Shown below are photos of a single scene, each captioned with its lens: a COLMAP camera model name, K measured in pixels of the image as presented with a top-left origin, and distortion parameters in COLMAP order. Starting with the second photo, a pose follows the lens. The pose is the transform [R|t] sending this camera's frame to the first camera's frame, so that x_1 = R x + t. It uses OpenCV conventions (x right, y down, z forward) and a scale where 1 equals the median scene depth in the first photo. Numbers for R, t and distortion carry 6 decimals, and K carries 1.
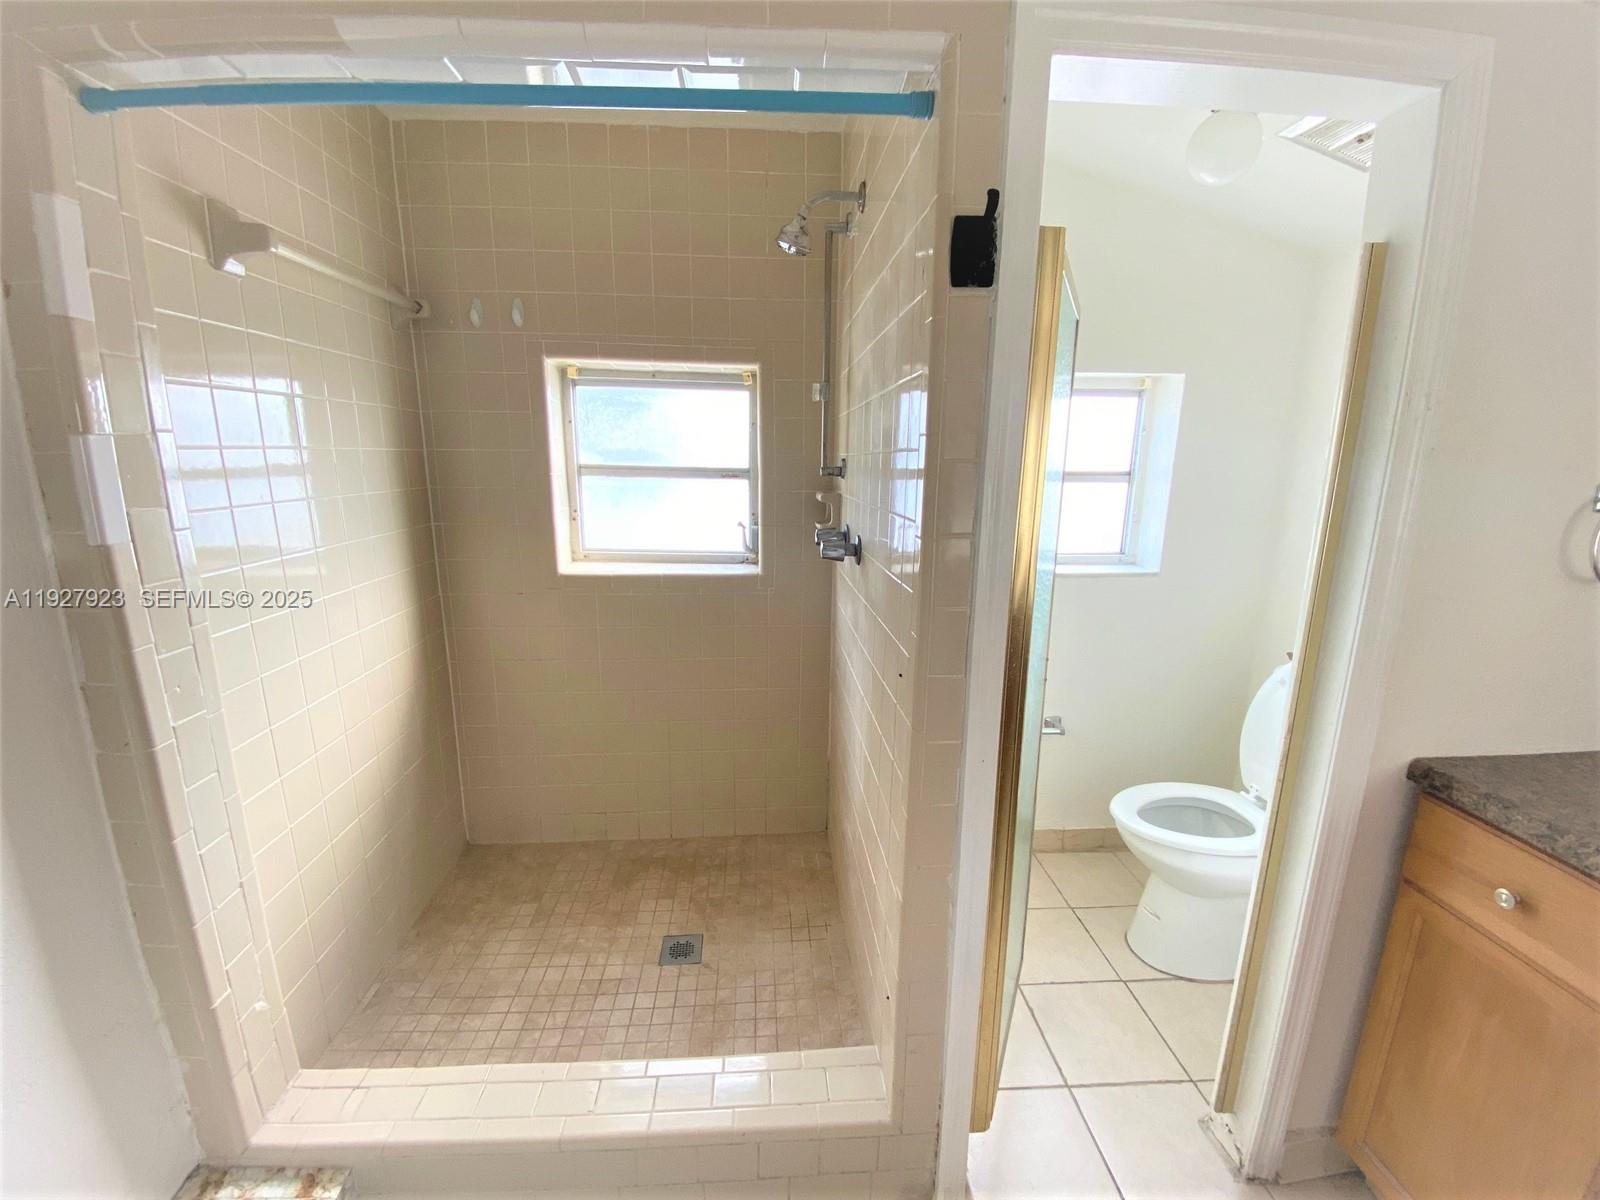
lens RADIAL K [[645.2, 0, 798.4], [0, 645.2, 598.0], [0, 0, 1]] dist [0.002113, -0.012798]
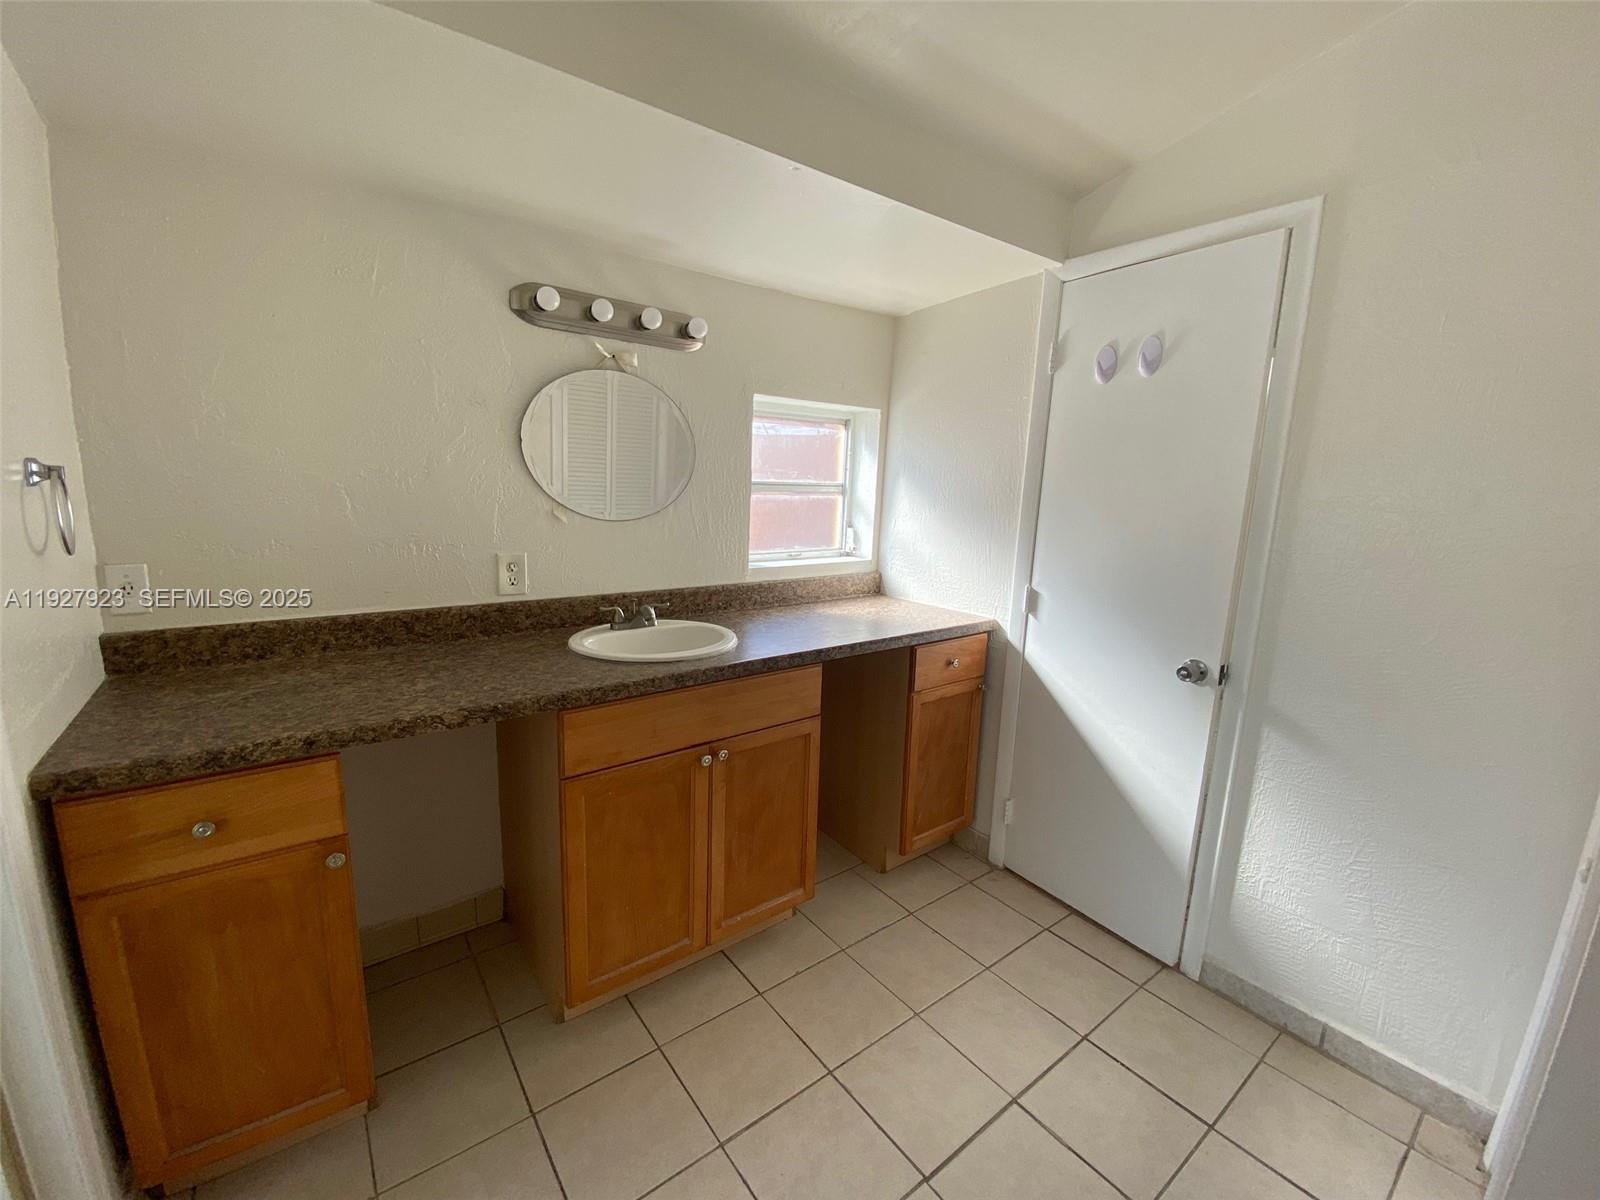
lens RADIAL K [[645.2, 0, 798.4], [0, 645.2, 598.0], [0, 0, 1]] dist [0.002113, -0.012798]
pose [[-0.546604, -0.174654, 0.818975, -0.179091], [0.135071, 0.946812, 0.292066, -0.058672], [-0.826426, 0.270264, -0.493941, 0.319420]]
